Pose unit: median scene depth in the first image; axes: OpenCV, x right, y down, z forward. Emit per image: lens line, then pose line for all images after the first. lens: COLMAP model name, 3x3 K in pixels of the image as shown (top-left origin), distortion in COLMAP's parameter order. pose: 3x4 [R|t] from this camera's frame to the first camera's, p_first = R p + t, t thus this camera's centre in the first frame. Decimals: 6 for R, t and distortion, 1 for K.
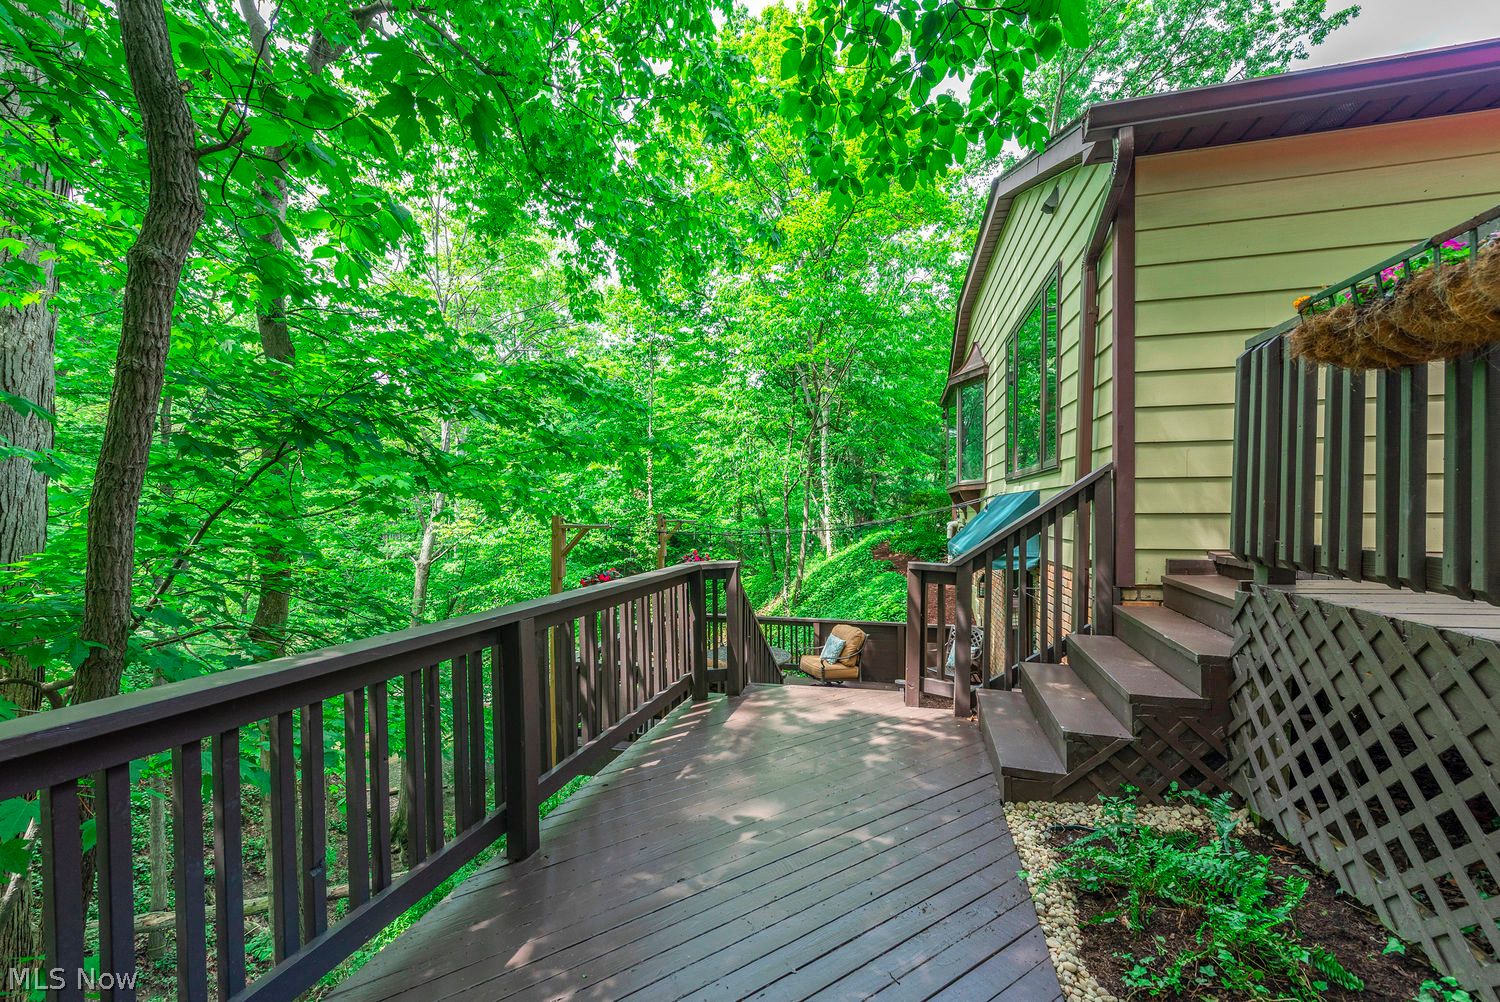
lens RADIAL K [[595.0, 0, 742.4], [0, 595.0, 496.5], [0, 0, 1]] dist [0.000965, 0.000006]
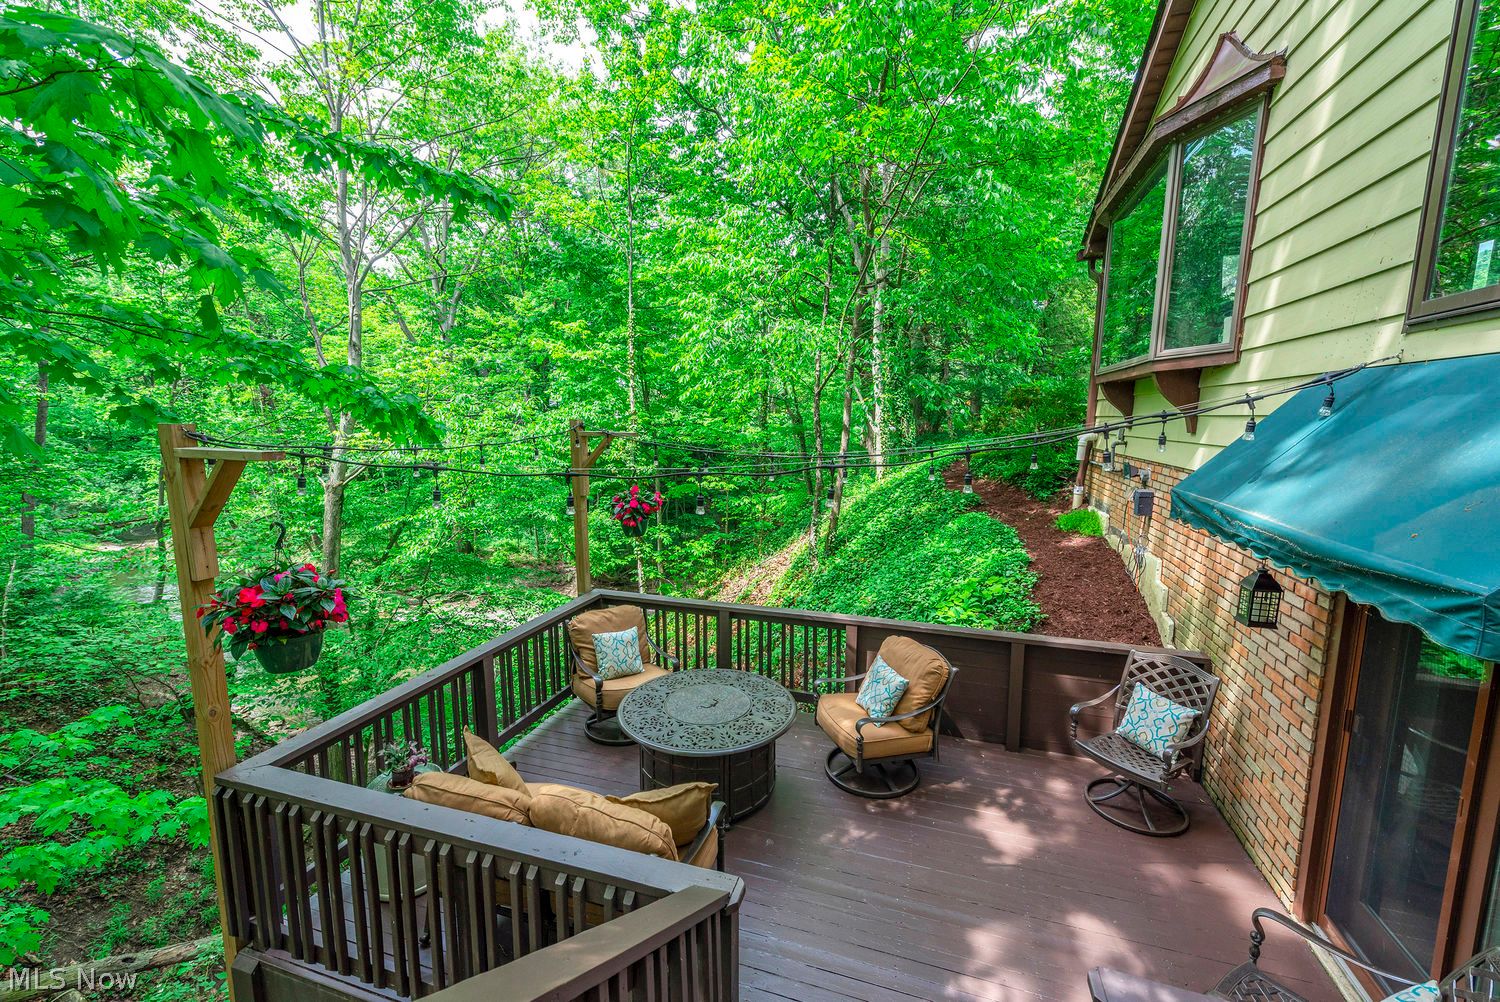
lens RADIAL K [[634.4, 0, 744.4], [0, 634.4, 510.2], [0, 0, 1]] dist [-0.000012, -0.000096]
pose [[0.997904, 0.008594, -0.064145, 0.041837], [0.002418, 0.985501, 0.169651, 0.008685], [0.064673, -0.169451, 0.983414, 0.297192]]
